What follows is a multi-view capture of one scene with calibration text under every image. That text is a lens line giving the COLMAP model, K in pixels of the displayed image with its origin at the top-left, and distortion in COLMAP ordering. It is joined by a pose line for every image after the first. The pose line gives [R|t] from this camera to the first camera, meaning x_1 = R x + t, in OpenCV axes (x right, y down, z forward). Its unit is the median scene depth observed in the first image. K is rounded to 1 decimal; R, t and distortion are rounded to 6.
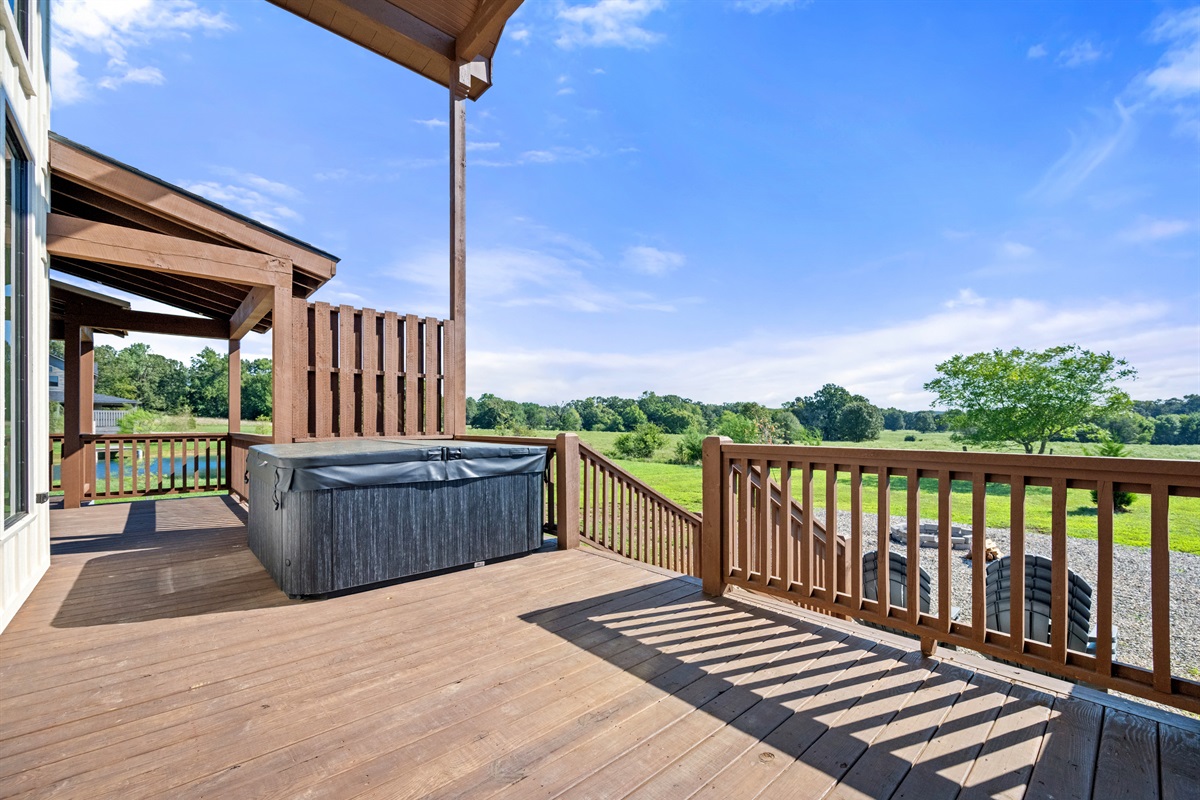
lens RADIAL K [[493.2, 0, 617.0], [0, 493.2, 423.4], [0, 0, 1]] dist [0.000913, 0.000068]
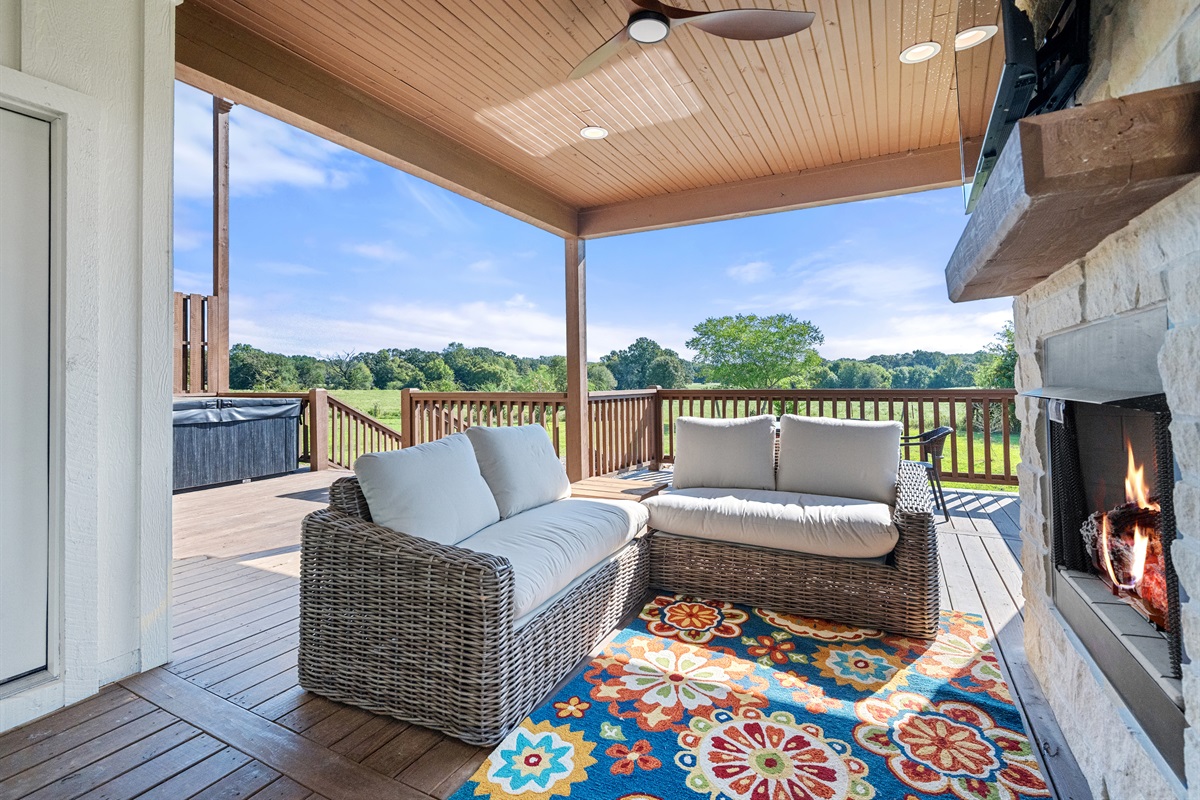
lens RADIAL K [[546.2, 0, 612.1], [0, 546.2, 367.5], [0, 0, 1]] dist [-0.005569, 0.000357]
pose [[0.942147, -0.005486, 0.335155, 0.164699], [0.012509, 0.999745, -0.018800, -0.000493], [-0.334966, 0.021905, 0.941975, -0.729066]]
